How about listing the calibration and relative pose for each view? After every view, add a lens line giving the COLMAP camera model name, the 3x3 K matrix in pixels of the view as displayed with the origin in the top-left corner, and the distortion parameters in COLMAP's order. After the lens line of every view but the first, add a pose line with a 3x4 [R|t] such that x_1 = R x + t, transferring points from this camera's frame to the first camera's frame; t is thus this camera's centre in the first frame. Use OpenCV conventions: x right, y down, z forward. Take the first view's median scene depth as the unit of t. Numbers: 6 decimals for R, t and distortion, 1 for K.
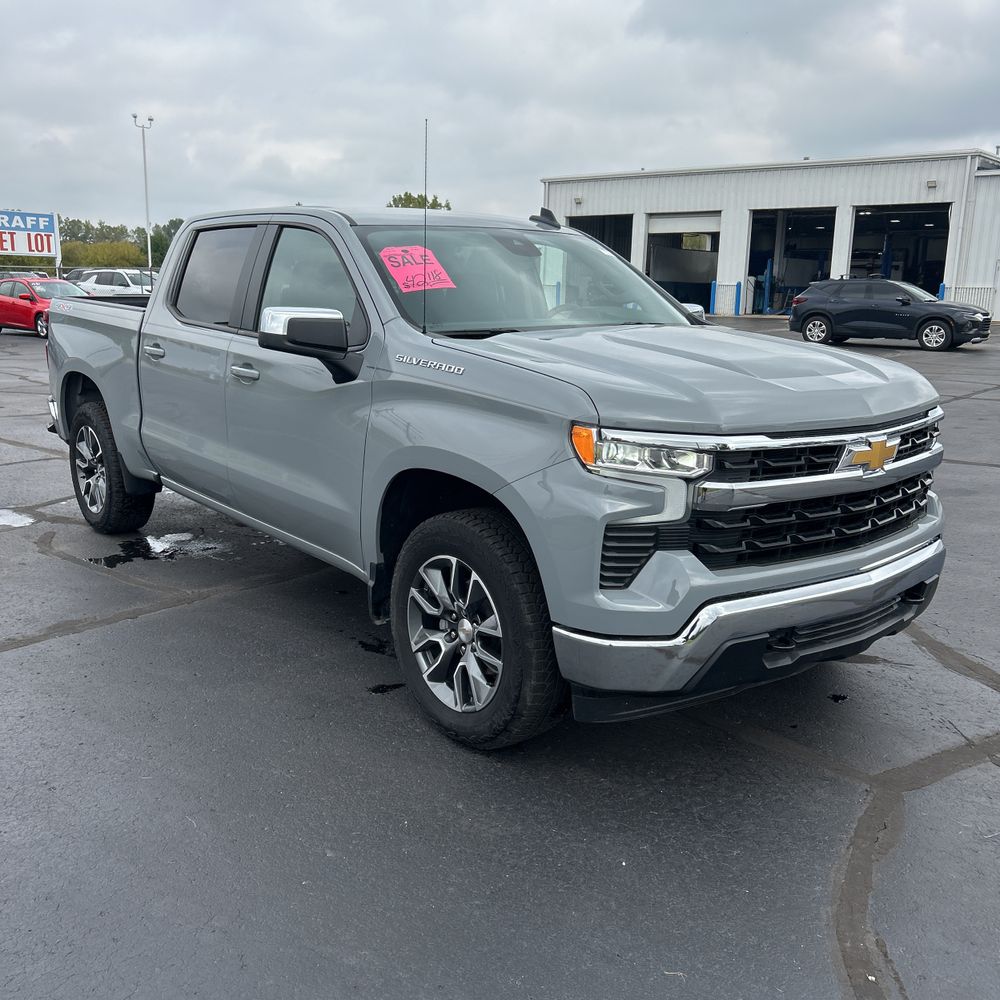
lens RADIAL K [[1003.6, 0, 501.9], [0, 1003.6, 508.2], [0, 0, 1]] dist [0.053070, -0.083826]
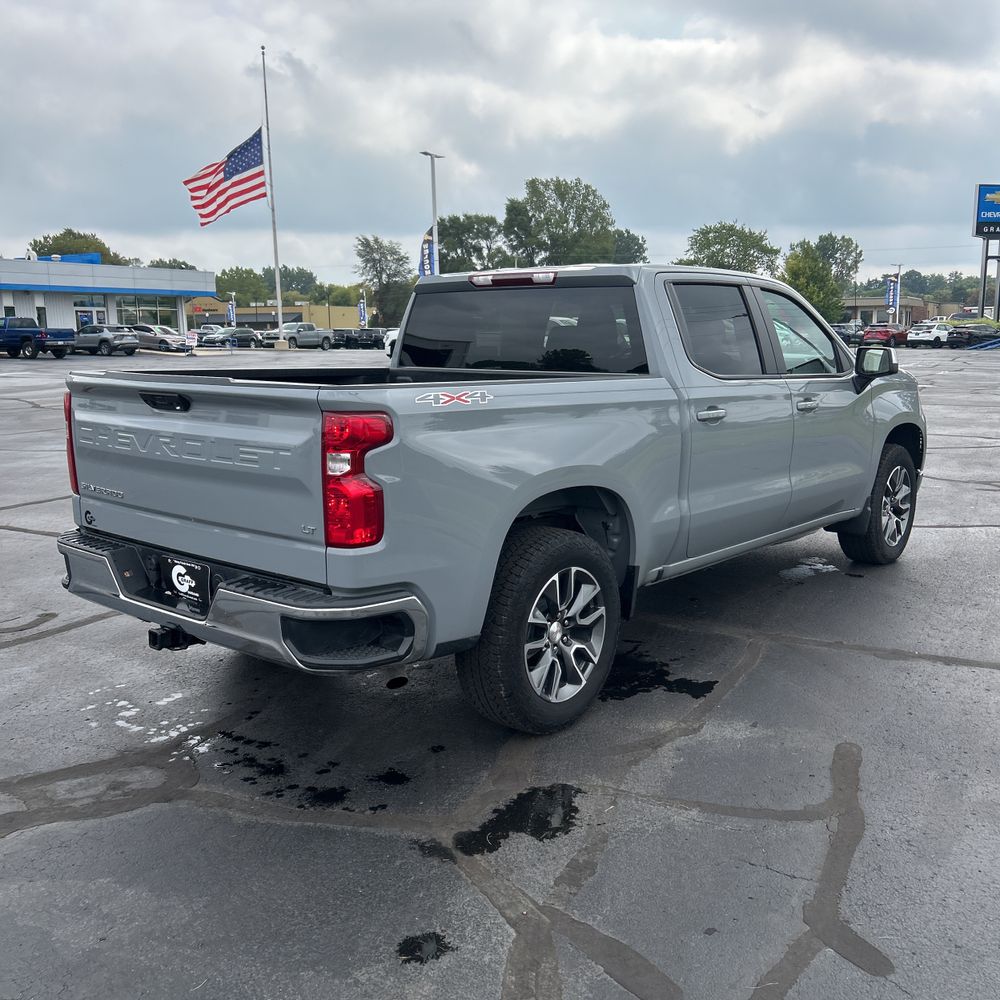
lens RADIAL K [[1009.2, 0, 498.9], [0, 1009.2, 507.9], [0, 0, 1]] dist [0.035786, -0.032347]
pose [[-0.177708, -0.184837, 0.966569, -1.441612], [0.221137, 0.949582, 0.222245, -0.382556], [-0.958915, 0.253239, -0.127874, 1.578356]]
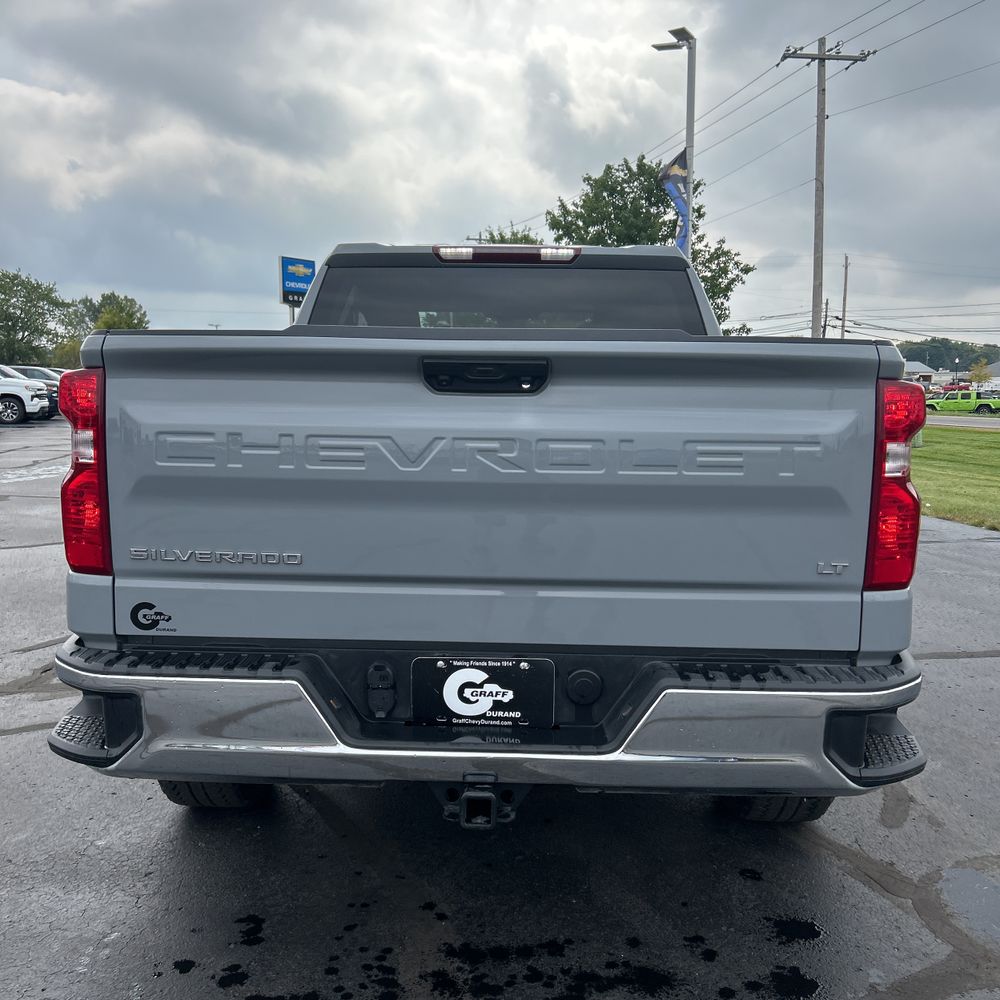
lens RADIAL K [[1001.2, 0, 493.8], [0, 1001.2, 509.6], [0, 0, 1]] dist [0.000043, 0.007736]
pose [[-0.749048, -0.096591, 0.655437, -0.912854], [0.121556, 0.952484, 0.279283, -0.407711], [-0.651269, 0.288869, -0.701715, 2.022814]]
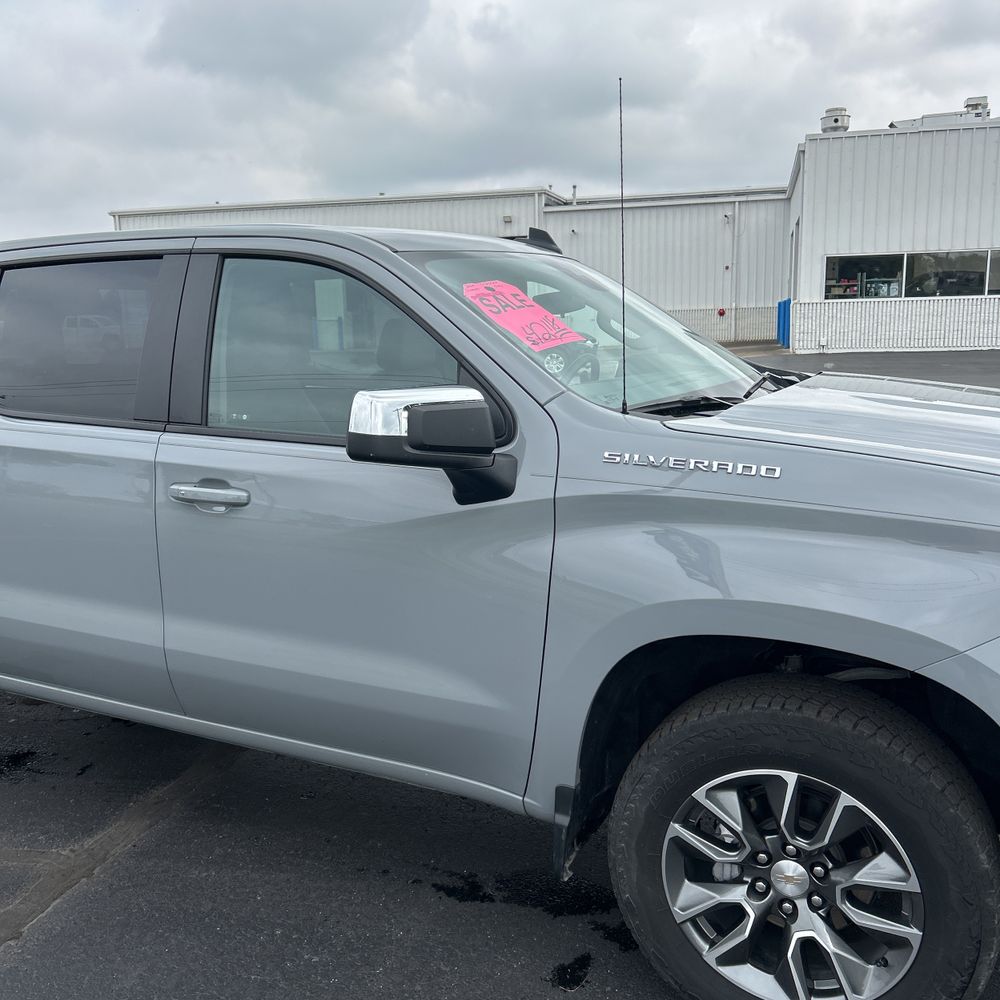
lens RADIAL K [[1009.2, 0, 498.9], [0, 1009.2, 507.9], [0, 0, 1]] dist [0.035786, -0.032347]
pose [[0.910605, -0.111965, 0.397823, -0.343394], [0.125266, 0.992095, -0.007510, -0.101523], [-0.393837, 0.056672, 0.917431, 0.376438]]
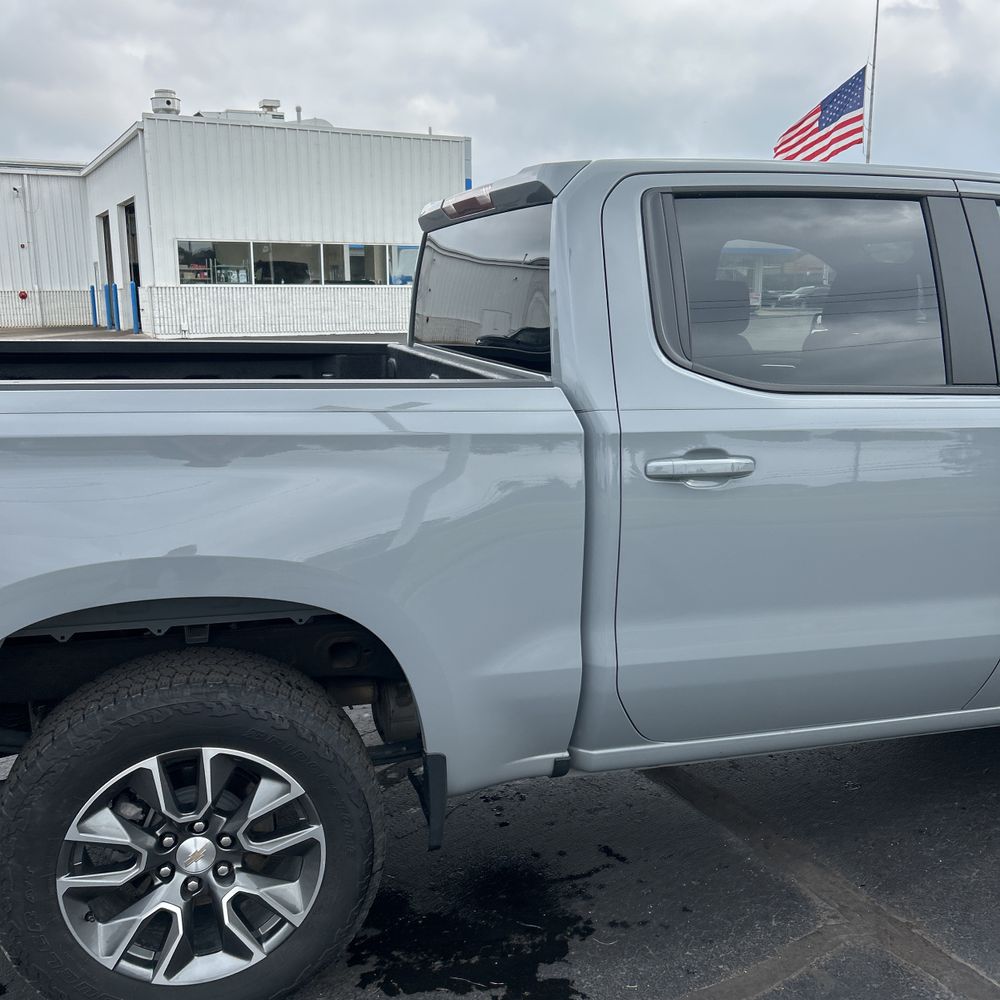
lens RADIAL K [[1010.5, 0, 485.3], [0, 1010.5, 507.1], [0, 0, 1]] dist [0.024164, -0.011686]
pose [[0.402482, -0.206549, 0.891822, -0.926229], [0.210353, 0.969011, 0.129493, -0.256375], [-0.890932, 0.135479, 0.433458, 1.068643]]
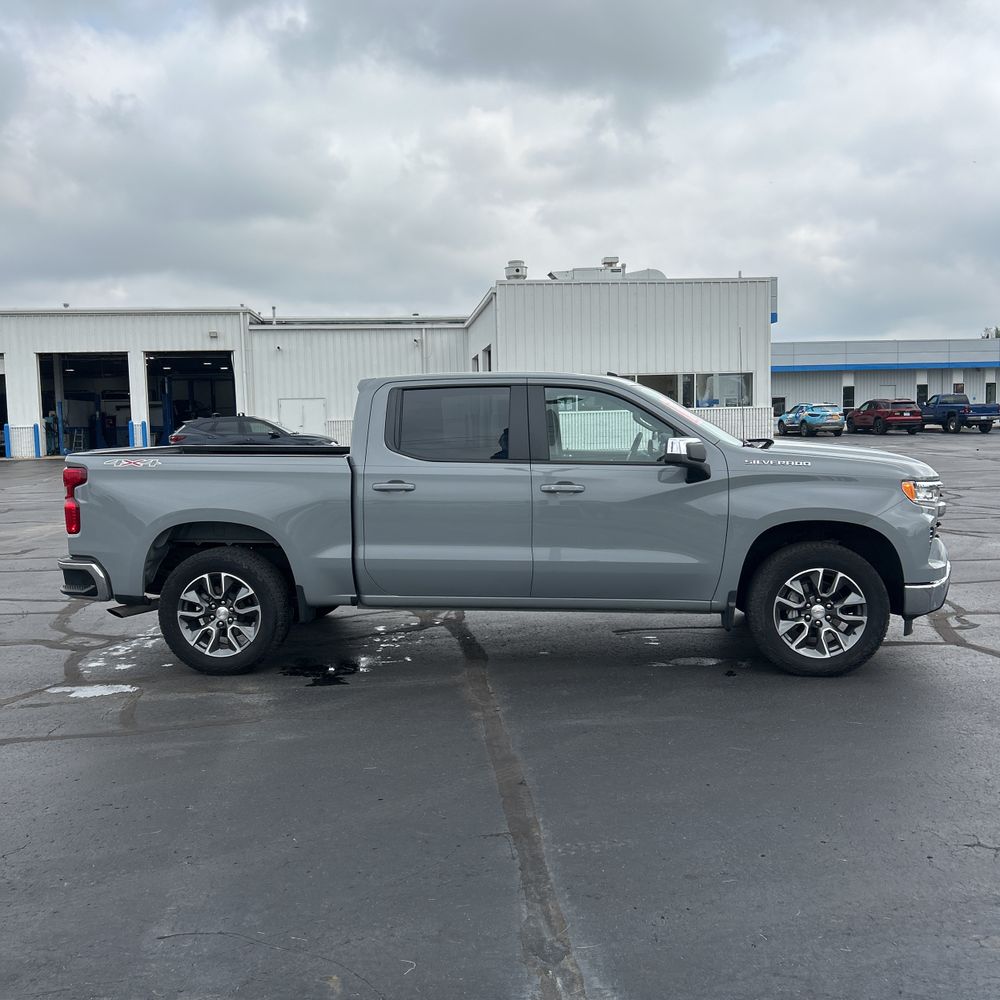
lens RADIAL K [[998.6, 0, 505.3], [0, 998.6, 498.1], [0, 0, 1]] dist [0.128579, -0.290940]
pose [[0.706656, -0.085996, 0.702312, -1.302936], [0.185404, 0.980409, -0.066503, -0.044692], [-0.682834, 0.177207, 0.708756, 0.073715]]
